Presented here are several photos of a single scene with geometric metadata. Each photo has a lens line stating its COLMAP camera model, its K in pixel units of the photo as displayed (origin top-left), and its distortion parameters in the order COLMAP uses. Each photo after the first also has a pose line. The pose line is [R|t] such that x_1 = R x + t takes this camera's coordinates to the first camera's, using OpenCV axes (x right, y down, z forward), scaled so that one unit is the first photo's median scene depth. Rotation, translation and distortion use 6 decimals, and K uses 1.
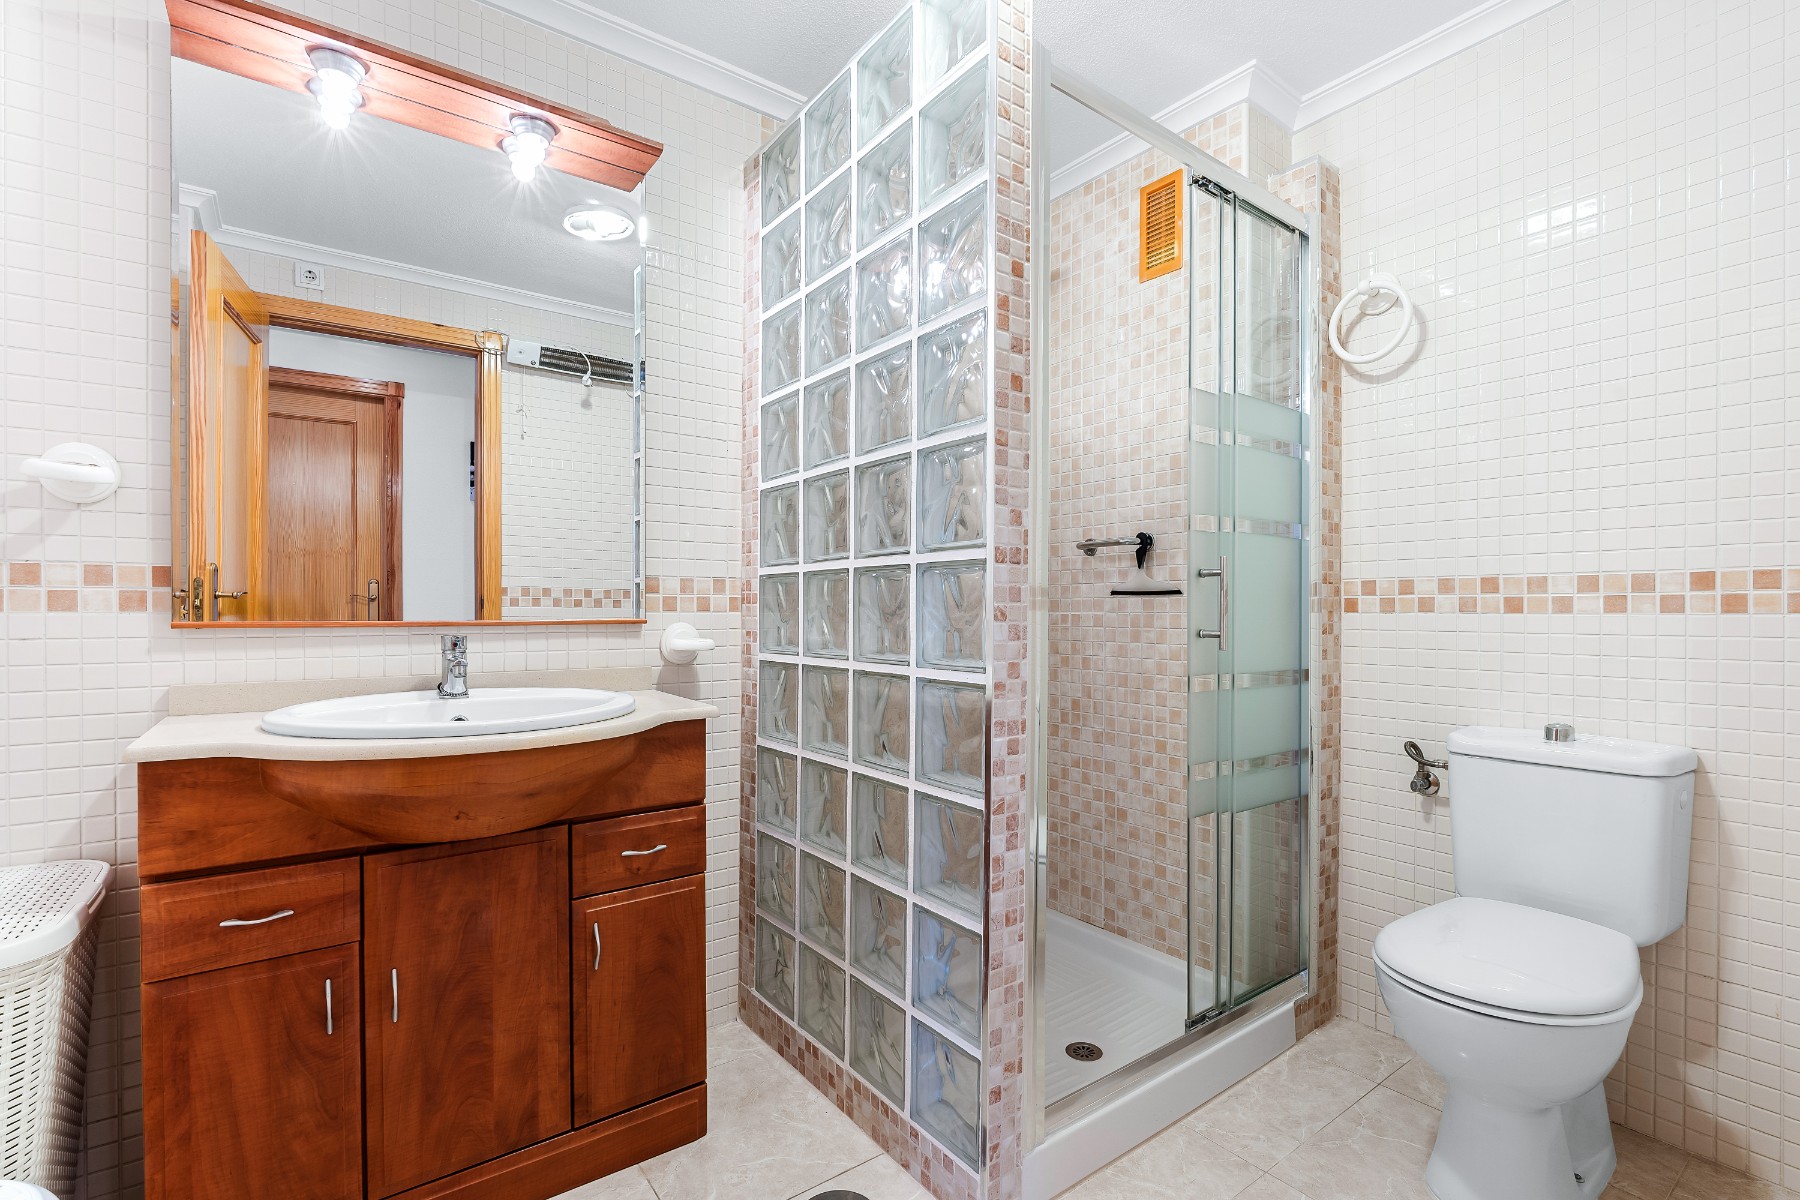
lens RADIAL K [[809.1, 0, 899.3], [0, 809.1, 613.6], [0, 0, 1]] dist [0.000011, 0.000746]
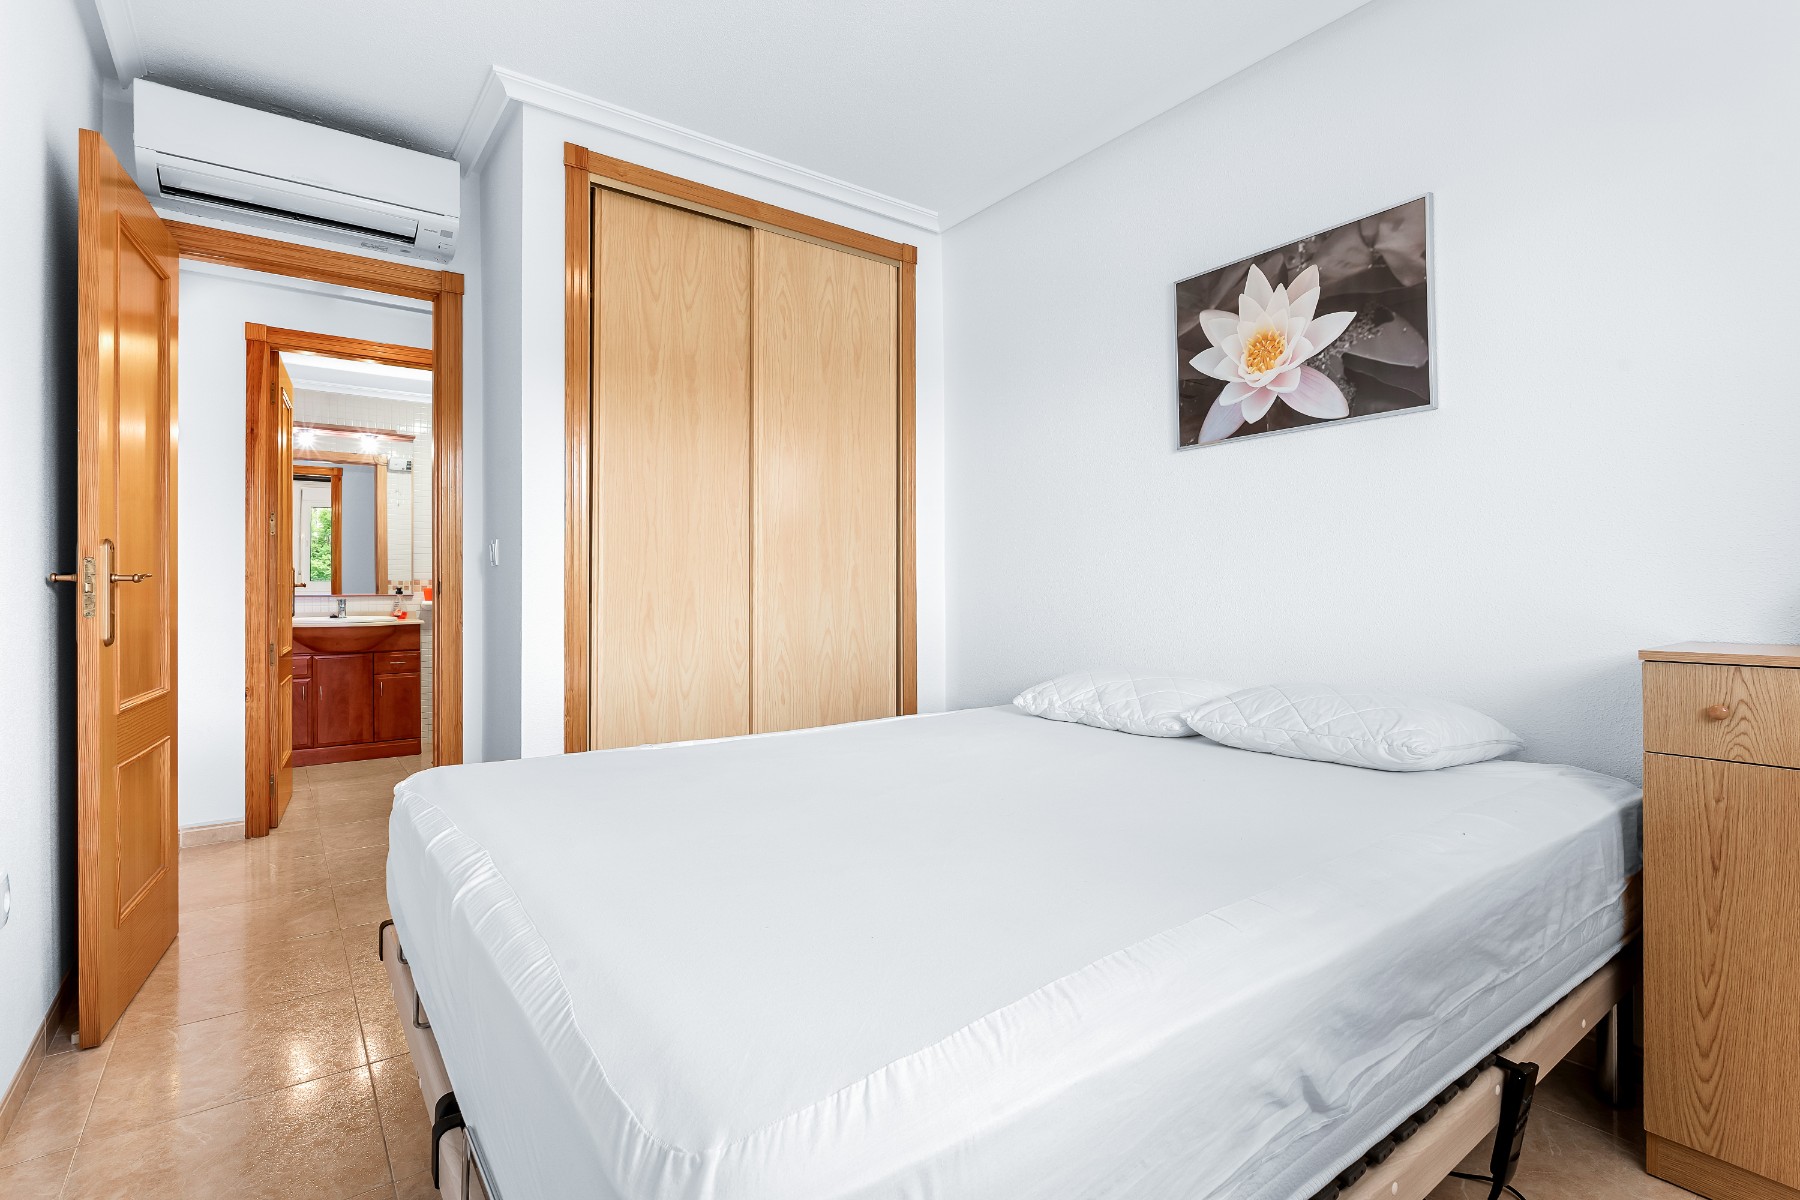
lens RADIAL K [[857.0, 0, 902.9], [0, 857.0, 585.1], [0, 0, 1]] dist [-0.000926, 0.000201]
pose [[0.999966, -0.007976, 0.001925, 1.752804], [0.007996, 0.999912, -0.010583, 0.026786], [-0.001841, 0.010598, 0.999942, -2.524144]]
